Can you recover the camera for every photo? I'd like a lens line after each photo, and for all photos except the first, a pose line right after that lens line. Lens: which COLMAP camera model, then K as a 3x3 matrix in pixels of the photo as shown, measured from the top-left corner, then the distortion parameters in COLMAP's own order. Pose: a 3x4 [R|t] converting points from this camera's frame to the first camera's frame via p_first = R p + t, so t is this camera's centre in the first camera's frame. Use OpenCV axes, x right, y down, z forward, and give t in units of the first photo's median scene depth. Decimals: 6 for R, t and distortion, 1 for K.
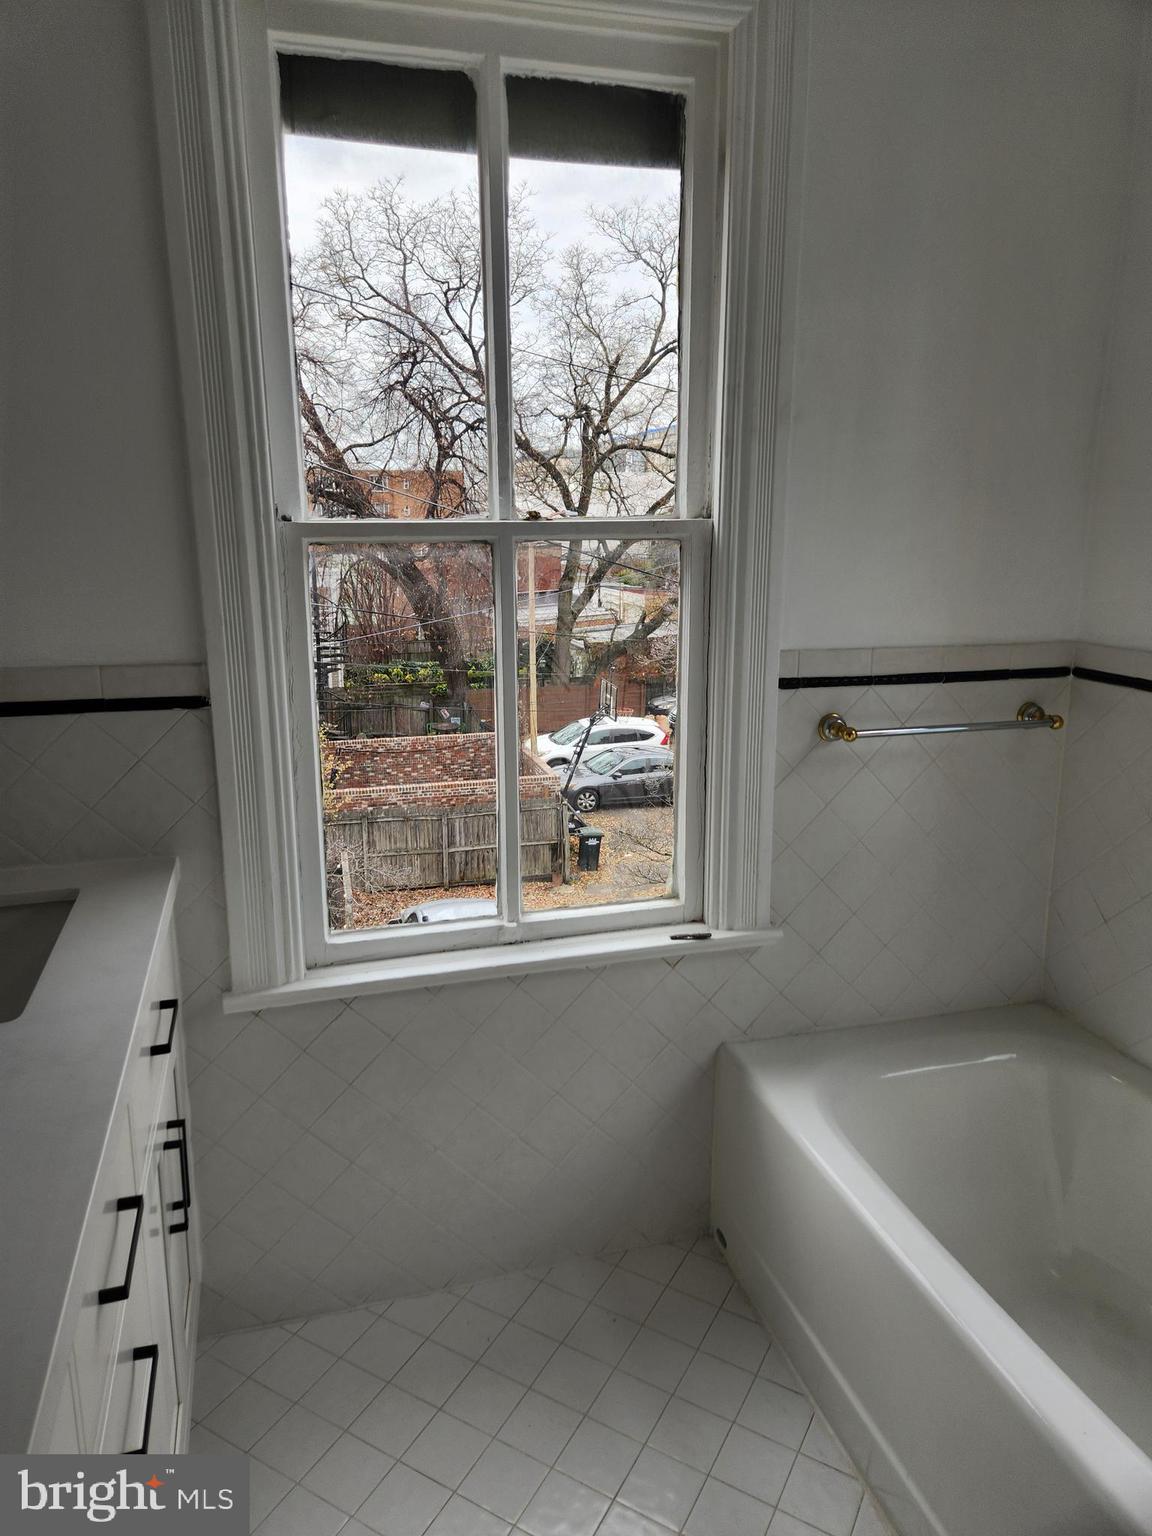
lens RADIAL K [[1025.5, 0, 575.0], [0, 1025.5, 777.4], [0, 0, 1]] dist [0.051189, -0.001284]
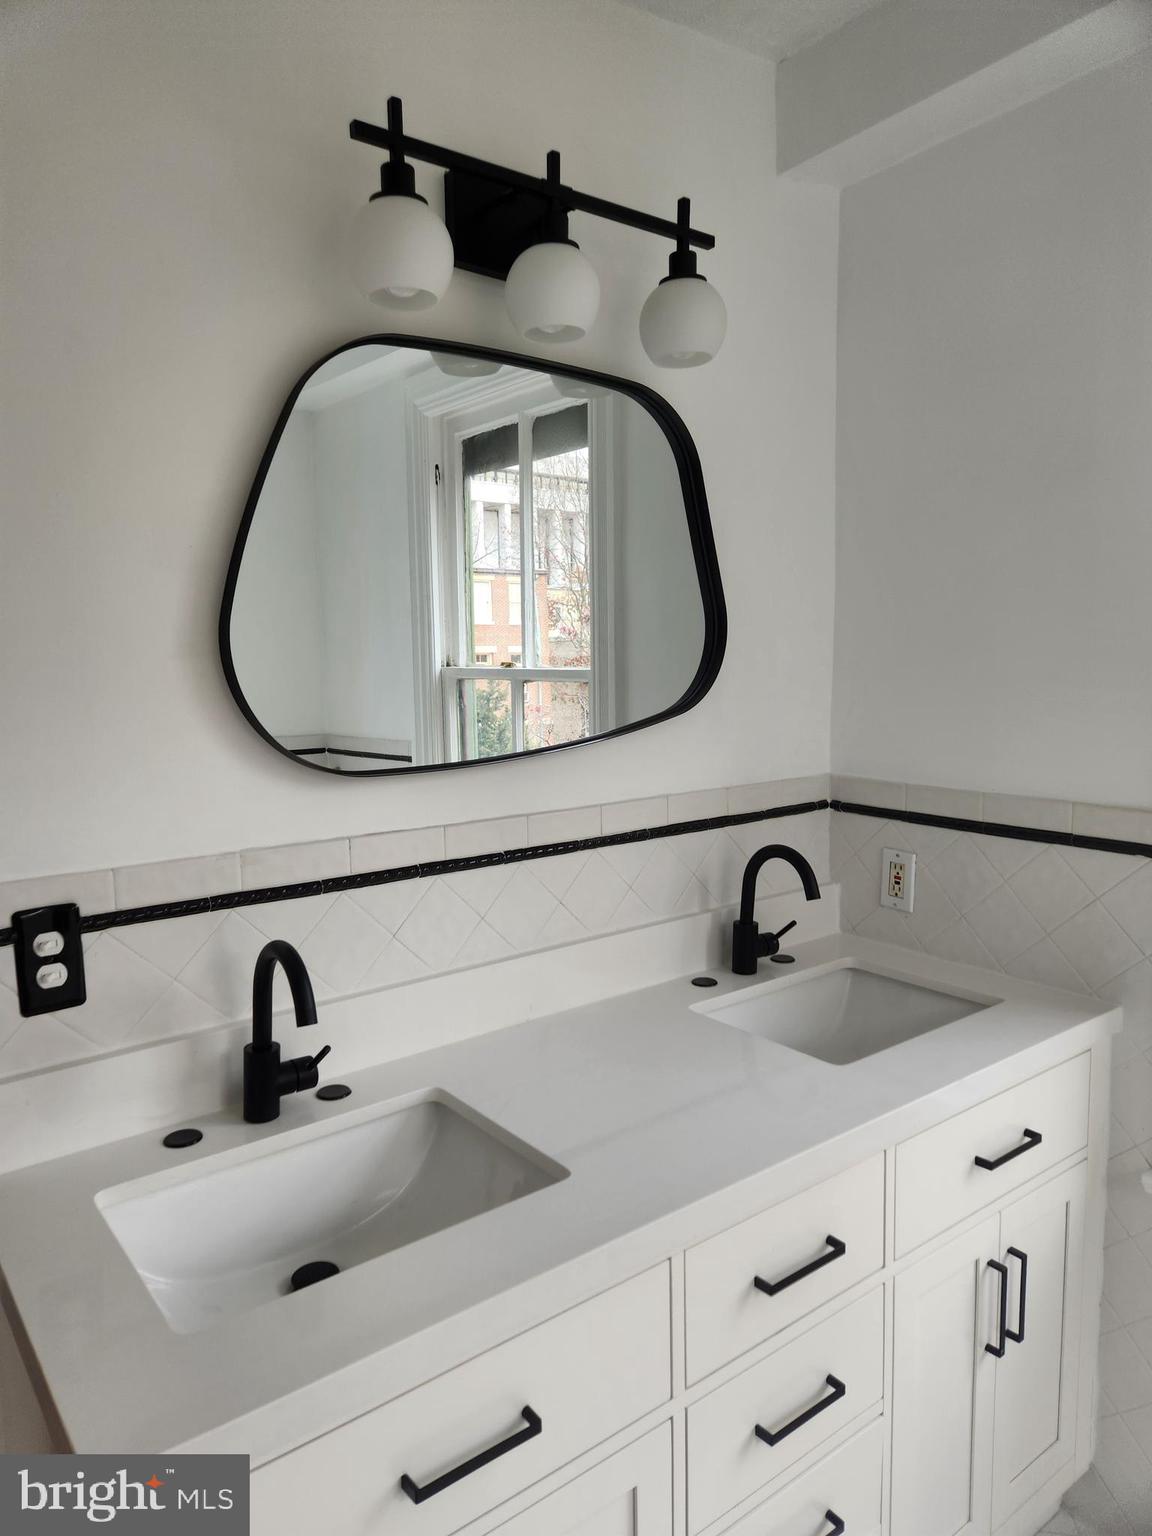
lens RADIAL K [[1025.5, 0, 575.0], [0, 1025.5, 777.4], [0, 0, 1]] dist [0.051189, -0.001284]
pose [[0.487063, 0.080176, -0.869679, 1.230670], [-0.198520, 0.979875, -0.020846, -0.057043], [0.850505, 0.182802, 0.493178, 0.273686]]
